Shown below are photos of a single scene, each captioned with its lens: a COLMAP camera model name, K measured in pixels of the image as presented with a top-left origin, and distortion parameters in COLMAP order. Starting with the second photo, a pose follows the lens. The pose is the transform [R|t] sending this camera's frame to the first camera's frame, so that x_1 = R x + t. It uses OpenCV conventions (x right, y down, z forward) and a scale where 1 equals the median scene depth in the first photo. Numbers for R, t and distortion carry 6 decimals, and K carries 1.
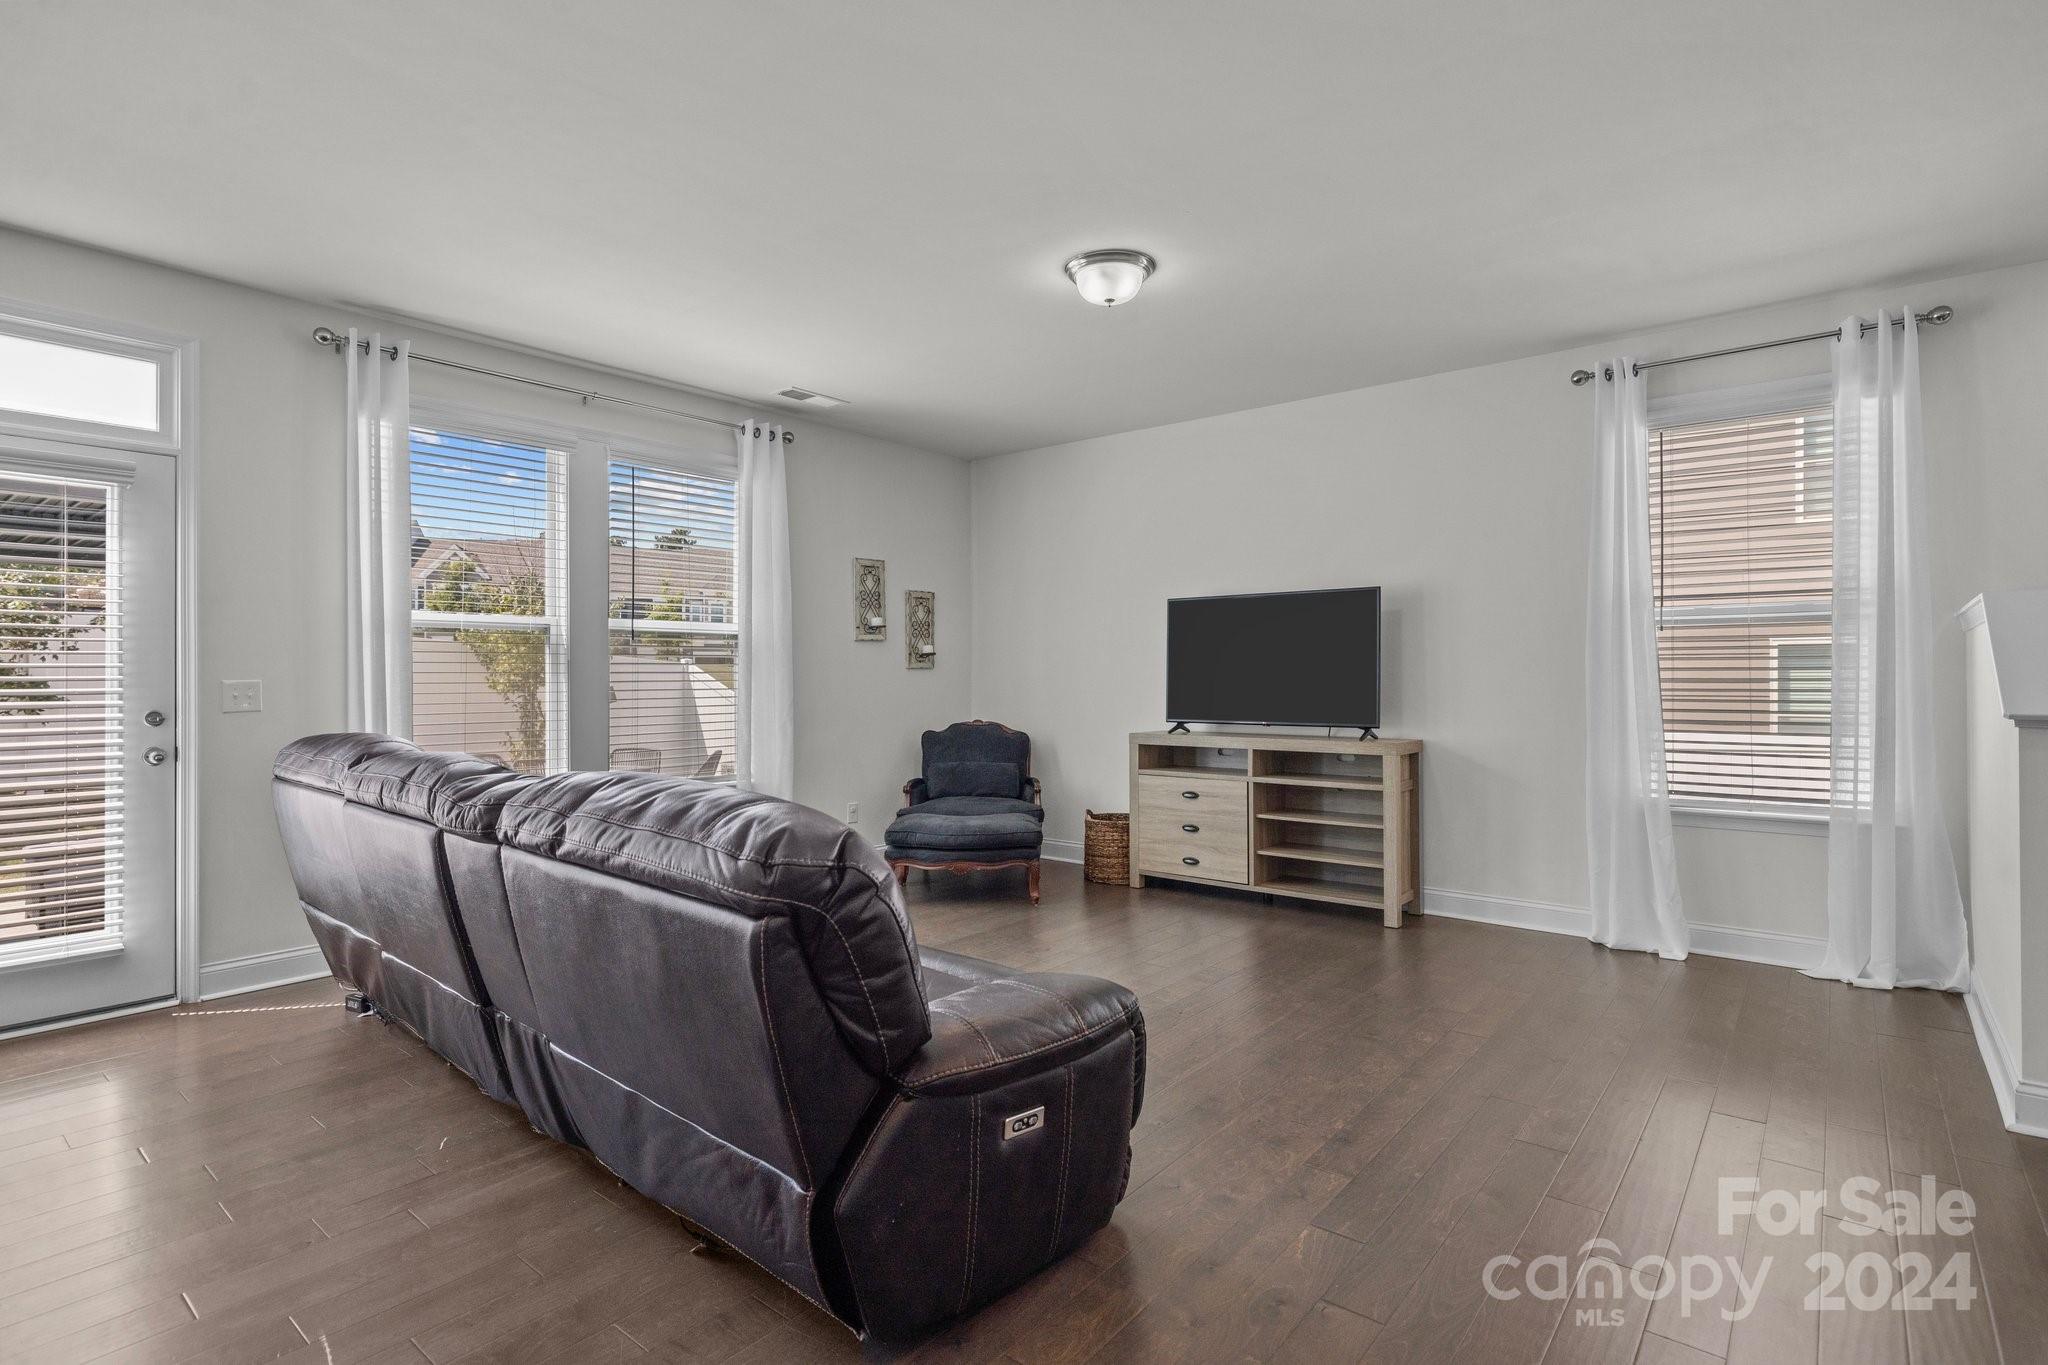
lens RADIAL K [[1000.3, 0, 1016.3], [0, 1000.3, 676.9], [0, 0, 1]] dist [-0.002115, -0.001611]
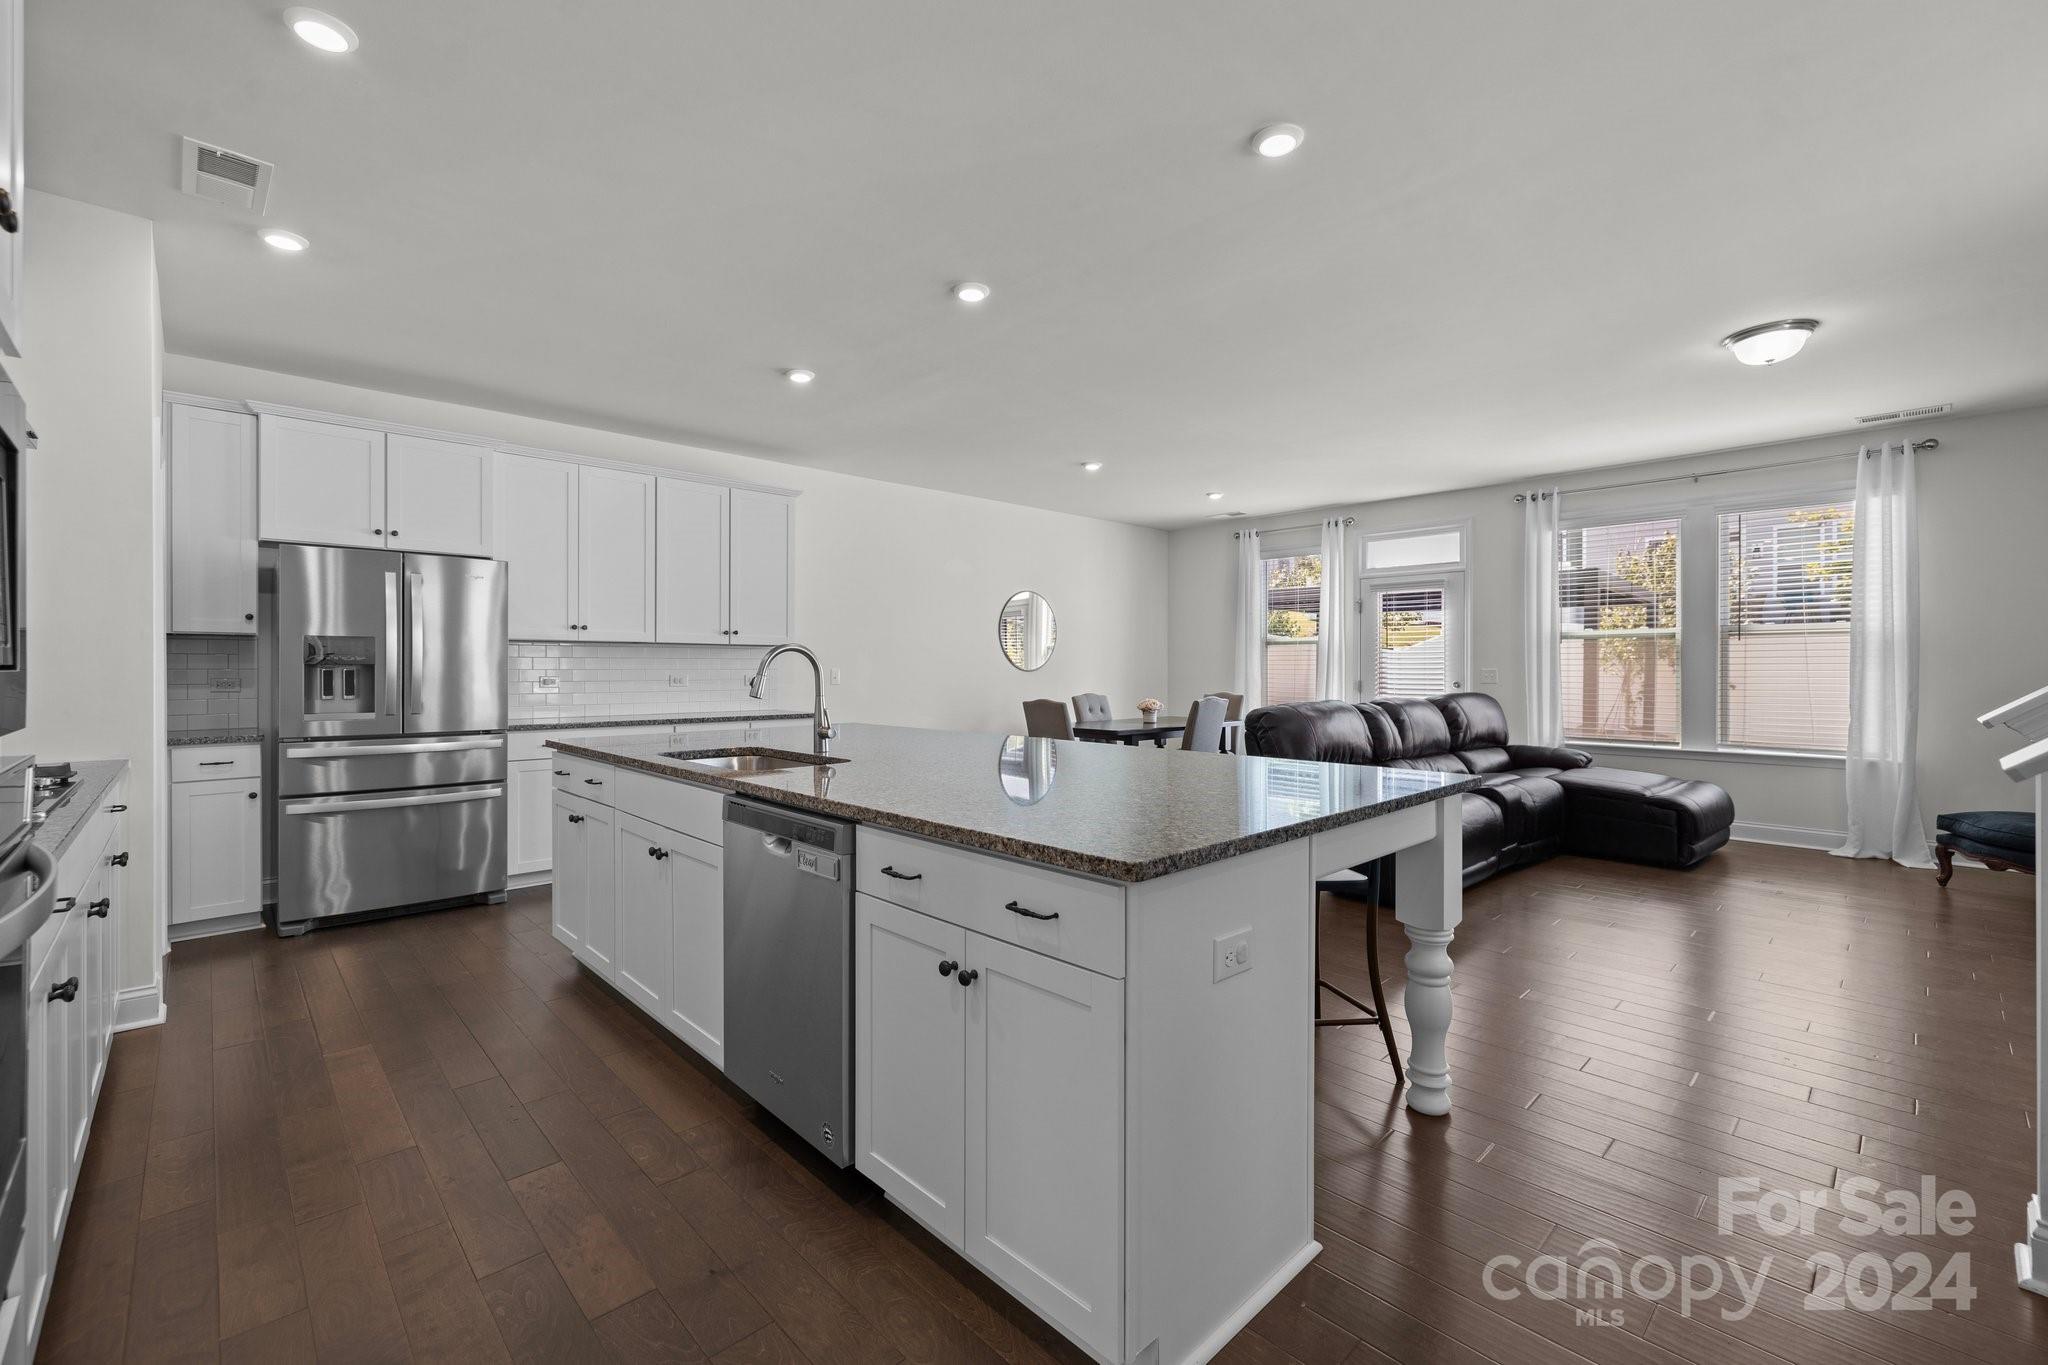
lens RADIAL K [[864.1, 0, 1016.3], [0, 864.1, 671.7], [0, 0, 1]] dist [0.000264, -0.000254]
pose [[-0.127289, 0.007505, -0.991837, 1.072788], [0.000915, 0.999972, 0.007450, -0.003468], [0.991865, 0.000040, -0.127292, 0.193341]]
